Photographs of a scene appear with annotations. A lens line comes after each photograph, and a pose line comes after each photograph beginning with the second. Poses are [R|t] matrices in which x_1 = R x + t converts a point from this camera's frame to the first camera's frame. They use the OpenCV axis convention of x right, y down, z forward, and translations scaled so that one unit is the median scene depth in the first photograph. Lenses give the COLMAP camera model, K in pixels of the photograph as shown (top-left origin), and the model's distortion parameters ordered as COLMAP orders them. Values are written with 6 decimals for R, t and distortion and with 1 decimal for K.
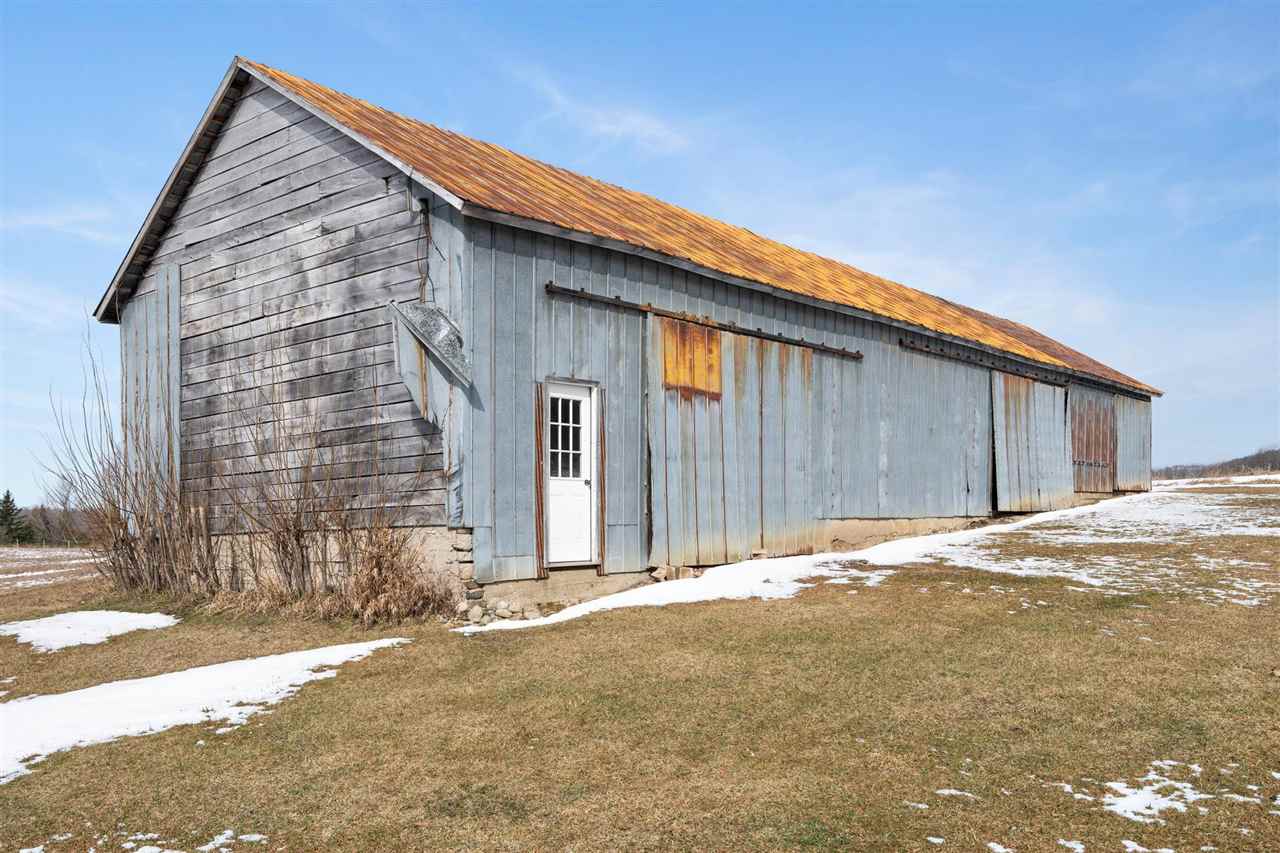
lens RADIAL K [[1097.6, 0, 640.0], [0, 1097.6, 426.5], [0, 0, 1]] dist [0.001049, 0.000397]
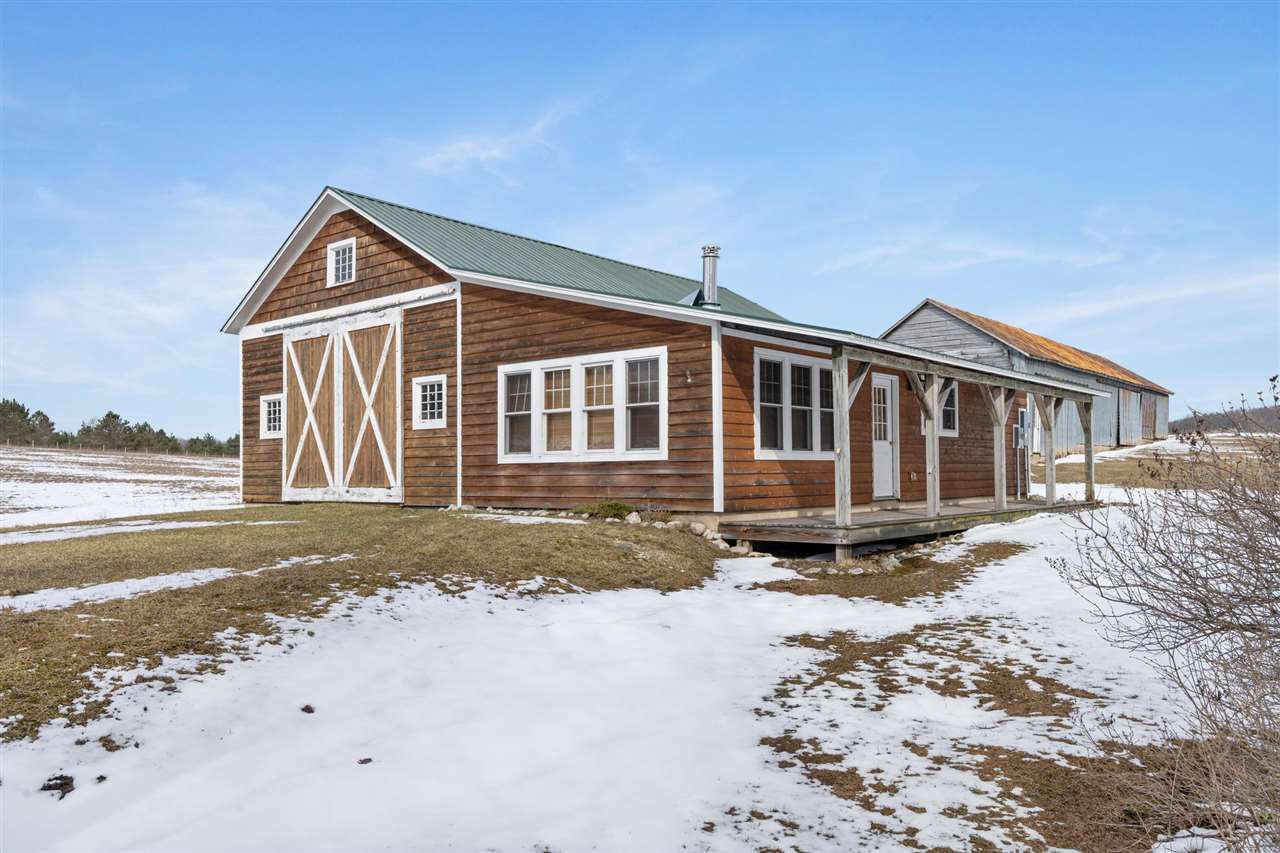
lens RADIAL K [[965.2, 0, 640.0], [0, 965.2, 426.5], [0, 0, 1]] dist [-0.005919, -0.000858]
pose [[0.999863, 0.016012, -0.004191, -0.946234], [-0.015833, 0.999083, 0.039780, -0.041715], [0.004824, -0.039708, 0.999200, -1.493182]]
